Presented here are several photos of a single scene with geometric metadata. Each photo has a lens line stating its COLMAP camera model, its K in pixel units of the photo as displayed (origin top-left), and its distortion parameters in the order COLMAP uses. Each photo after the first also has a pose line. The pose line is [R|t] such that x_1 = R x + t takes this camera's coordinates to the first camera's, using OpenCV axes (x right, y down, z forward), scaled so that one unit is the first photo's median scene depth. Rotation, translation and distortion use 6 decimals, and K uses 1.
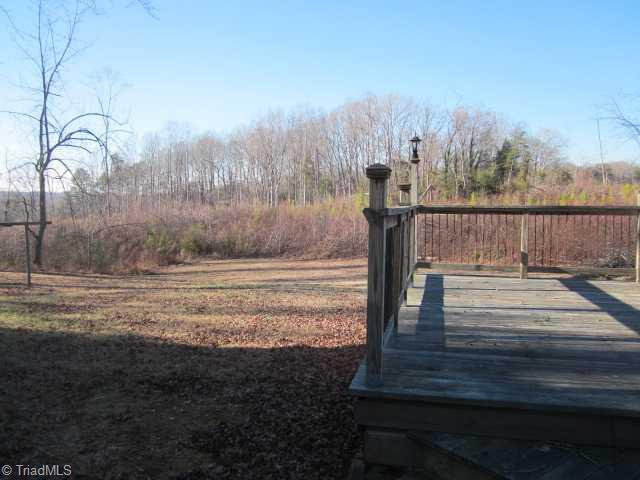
lens RADIAL K [[531.9, 0, 318.8], [0, 531.9, 236.7], [0, 0, 1]] dist [-0.045895, 0.011548]
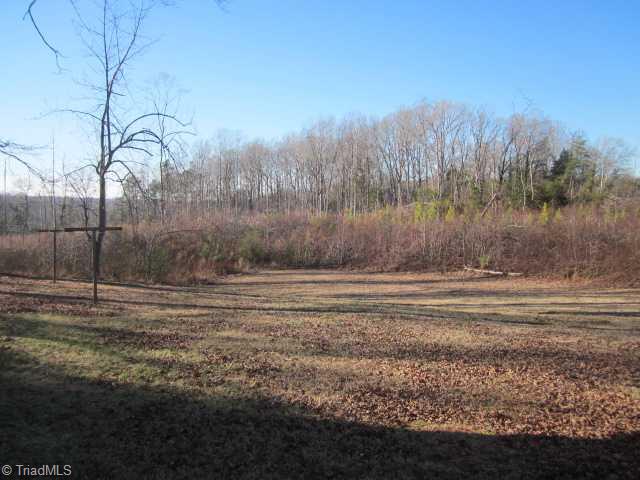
lens RADIAL K [[531.9, 0, 319.4], [0, 531.9, 234.2], [0, 0, 1]] dist [-0.045895, 0.011548]
pose [[0.996715, 0.017027, -0.079174, -0.038330], [-0.018749, 0.999602, -0.021062, -0.001788], [0.078784, 0.022477, 0.996638, 0.053453]]
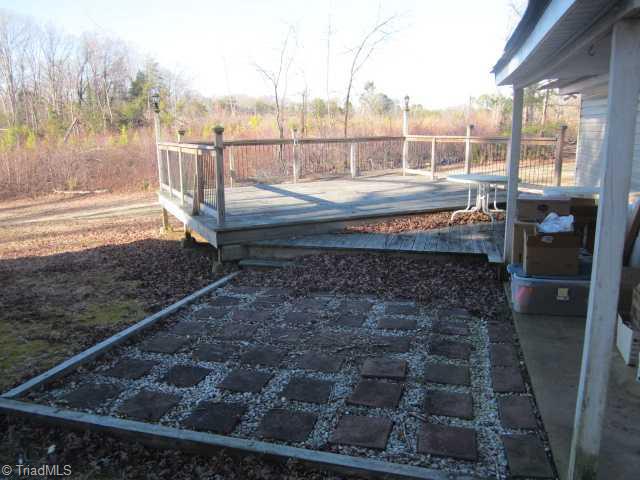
lens RADIAL K [[531.9, 0, 323.9], [0, 531.9, 239.3], [0, 0, 1]] dist [-0.045895, 0.011548]
pose [[0.784681, -0.141231, 0.603597, -0.064050], [0.060467, 0.986496, 0.152214, 0.001249], [-0.616943, -0.082942, 0.782625, -0.070854]]
